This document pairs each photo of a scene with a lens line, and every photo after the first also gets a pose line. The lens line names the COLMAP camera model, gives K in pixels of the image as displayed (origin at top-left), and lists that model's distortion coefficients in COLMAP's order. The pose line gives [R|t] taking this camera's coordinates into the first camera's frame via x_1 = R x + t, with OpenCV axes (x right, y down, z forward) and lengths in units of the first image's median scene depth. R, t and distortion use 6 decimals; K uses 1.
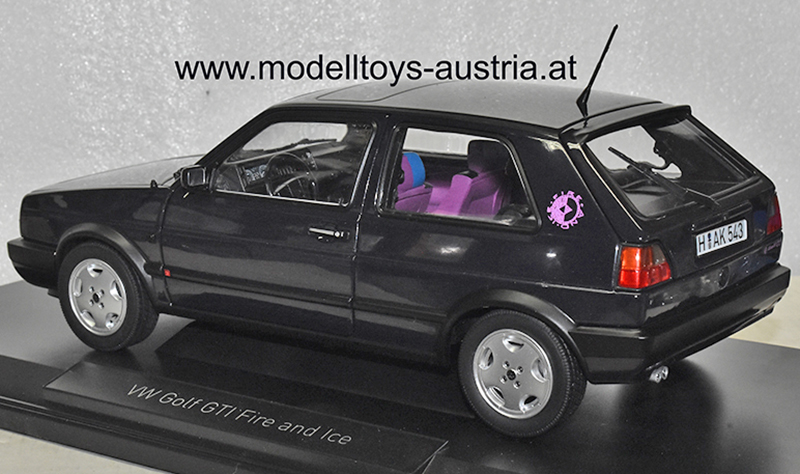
lens RADIAL K [[1895.5, 0, 401.9], [0, 1895.5, 237.7], [0, 0, 1]] dist [0.086798, 0.000000]
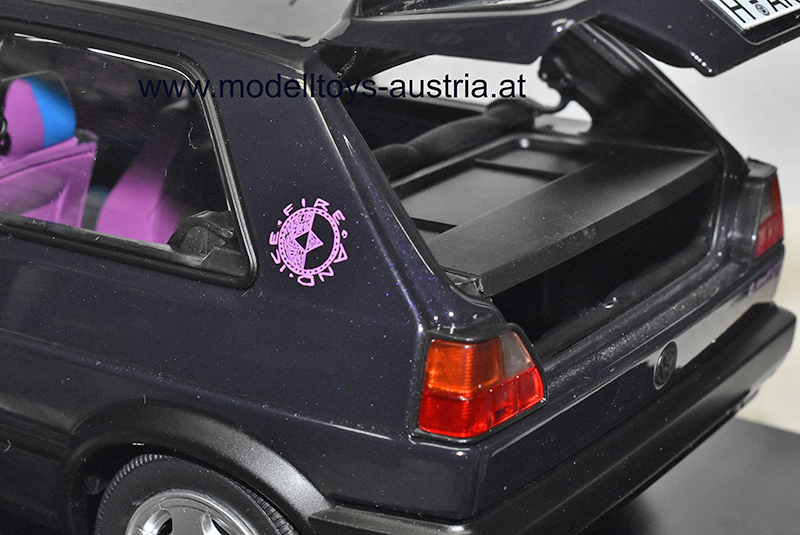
lens RADIAL K [[1945.2, 0, 398.0], [0, 1945.2, 268.9], [0, 0, 1]] dist [0.146103, 0.000000]
pose [[0.999456, 0.015748, 0.028961, 0.093852], [-0.018612, 0.994665, 0.101467, -0.054338], [-0.027209, -0.101951, 0.994417, 0.552799]]
